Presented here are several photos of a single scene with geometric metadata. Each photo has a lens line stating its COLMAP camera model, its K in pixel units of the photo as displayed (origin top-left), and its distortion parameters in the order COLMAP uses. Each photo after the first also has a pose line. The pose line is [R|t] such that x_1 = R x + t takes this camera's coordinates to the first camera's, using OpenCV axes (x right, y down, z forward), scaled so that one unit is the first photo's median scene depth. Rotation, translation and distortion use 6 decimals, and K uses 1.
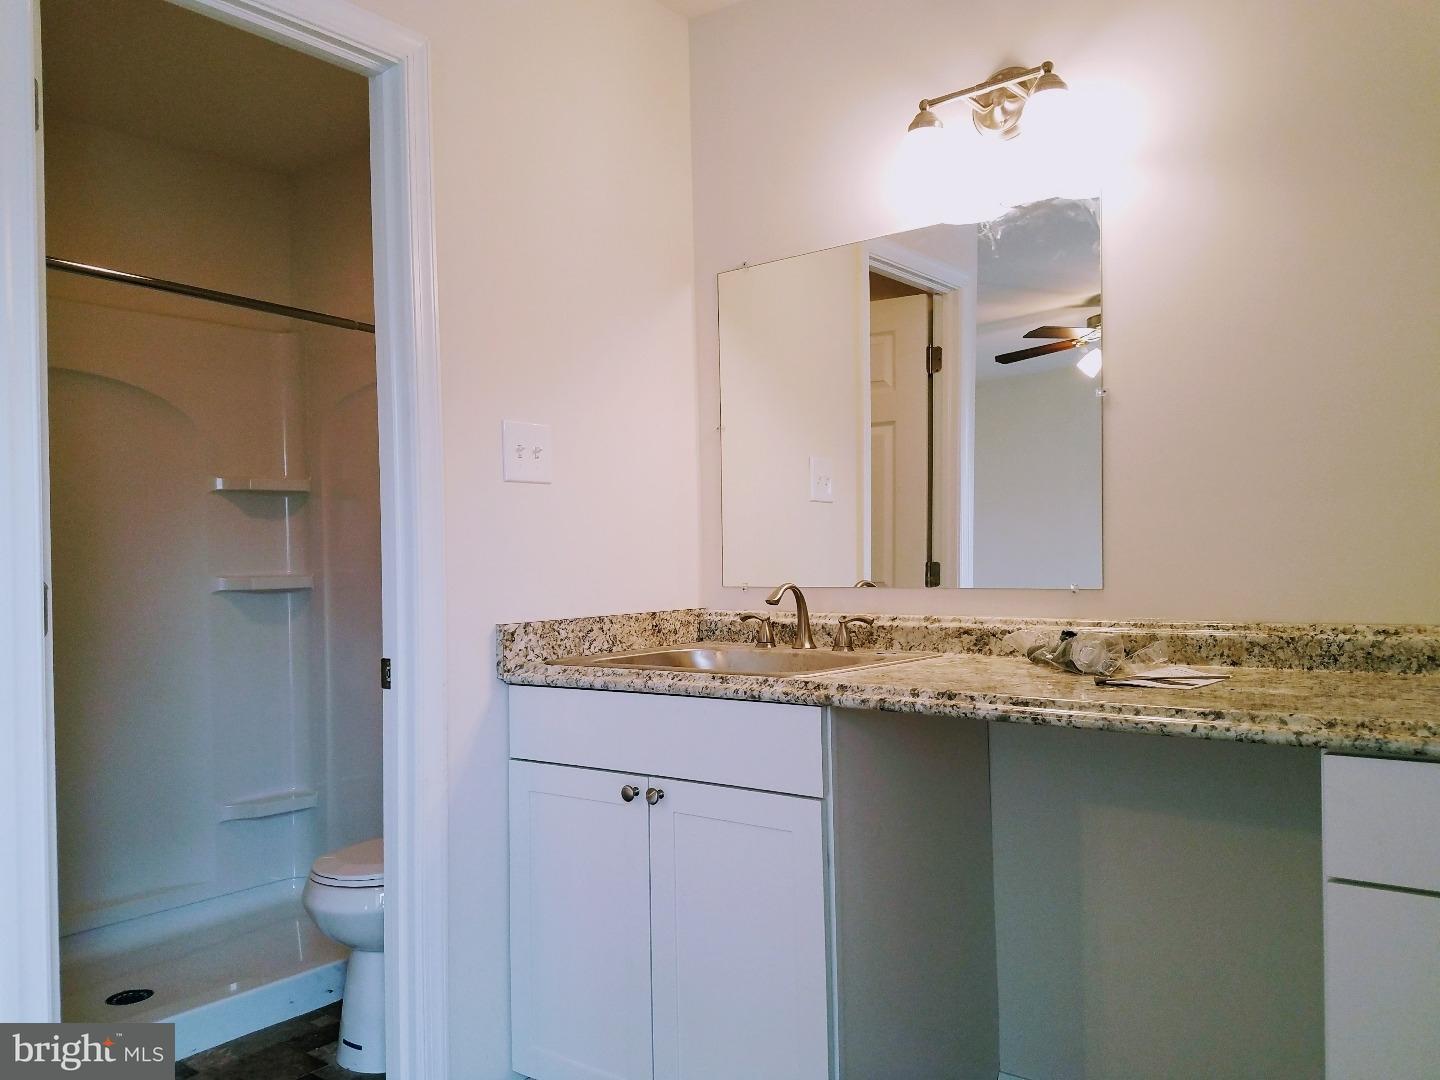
lens RADIAL K [[1139.3, 0, 720.0], [0, 1139.3, 540.0], [0, 0, 1]] dist [0.206813, -0.281502]
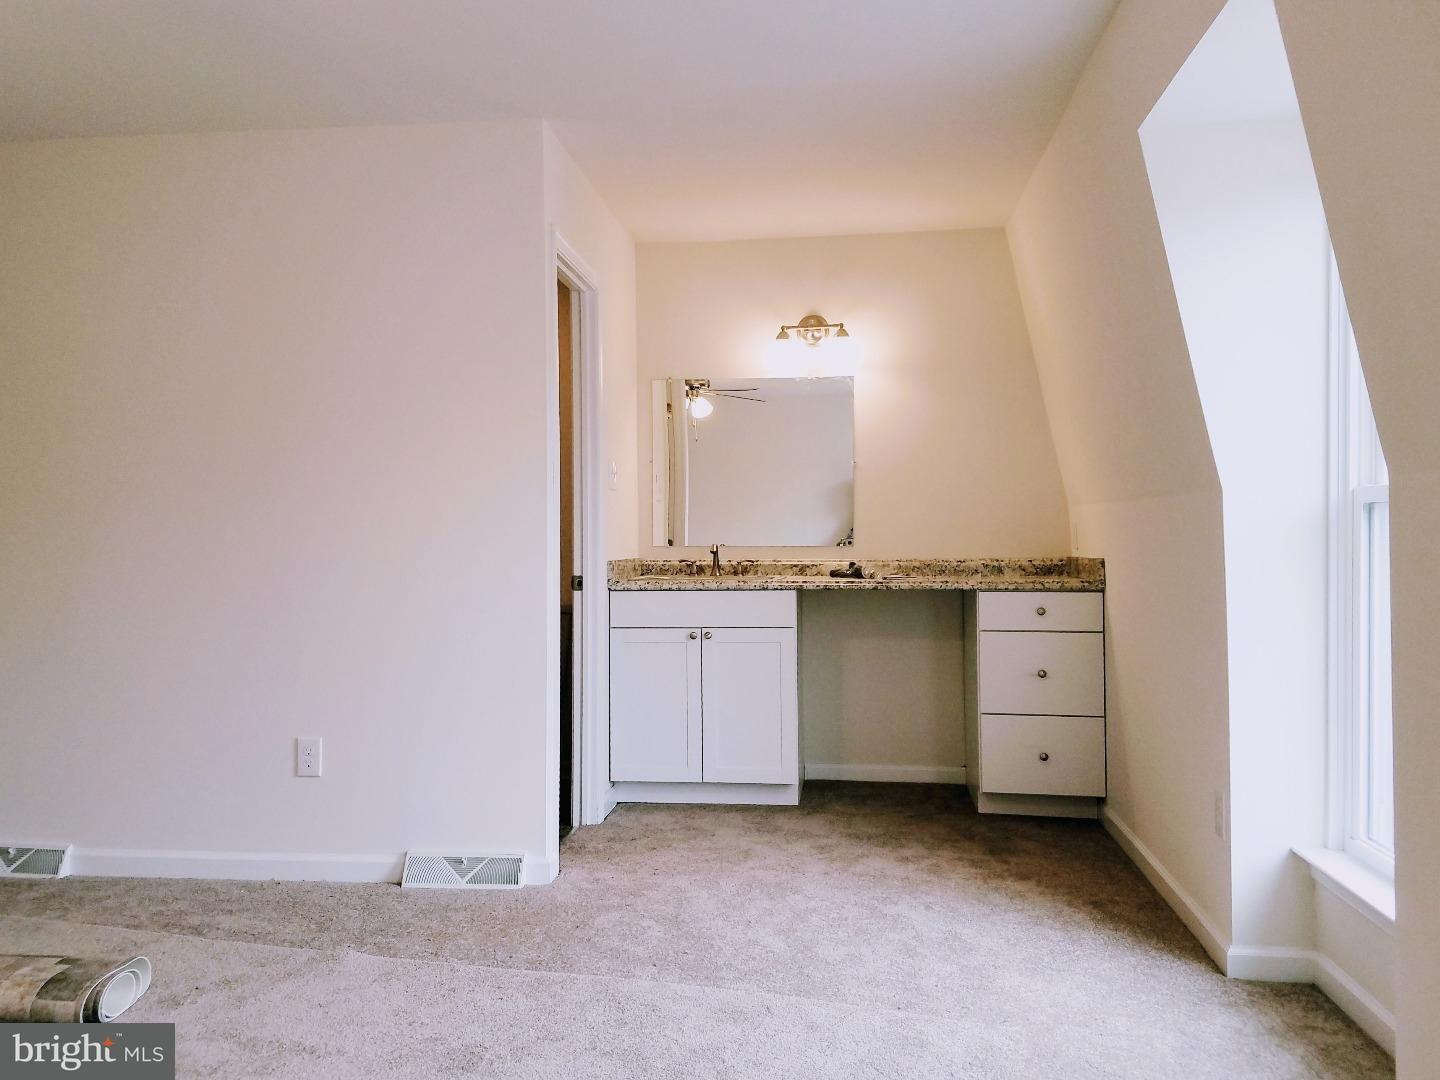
lens RADIAL K [[1139.3, 0, 720.0], [0, 1139.3, 540.0], [0, 0, 1]] dist [0.206813, -0.281502]
pose [[0.864131, 0.012878, 0.503103, -1.129403], [-0.019213, 0.999788, 0.007410, 0.018285], [-0.502900, -0.016070, 0.864195, -0.914991]]
